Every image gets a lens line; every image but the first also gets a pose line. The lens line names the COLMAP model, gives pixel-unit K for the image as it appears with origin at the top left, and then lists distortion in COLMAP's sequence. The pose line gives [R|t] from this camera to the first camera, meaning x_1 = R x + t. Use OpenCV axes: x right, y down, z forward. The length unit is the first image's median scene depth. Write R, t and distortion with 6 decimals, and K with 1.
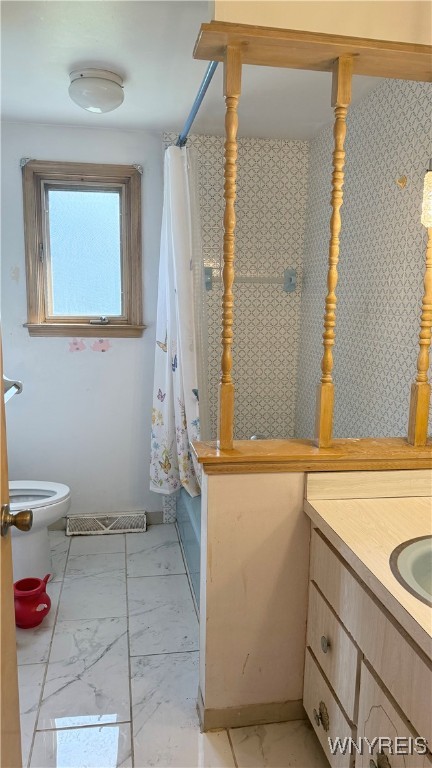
lens RADIAL K [[539.1, 0, 216.0], [0, 539.1, 384.0], [0, 0, 1]] dist [0.137583, -0.236473]
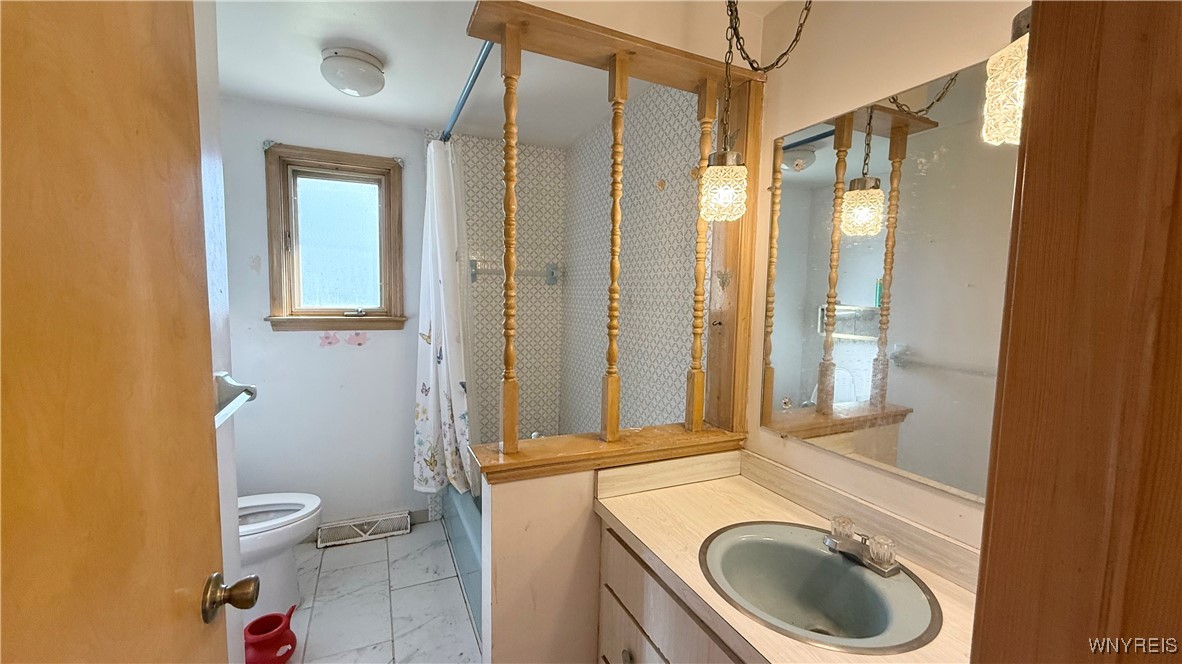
lens RADIAL K [[466.3, 0, 592.6], [0, 466.3, 334.7], [0, 0, 1]] dist [0.000085, 0.000288]
pose [[0.965633, -0.018099, 0.259280, -0.035305], [0.035775, 0.997333, -0.063616, -0.015835], [-0.257437, 0.070705, 0.963705, 0.148602]]
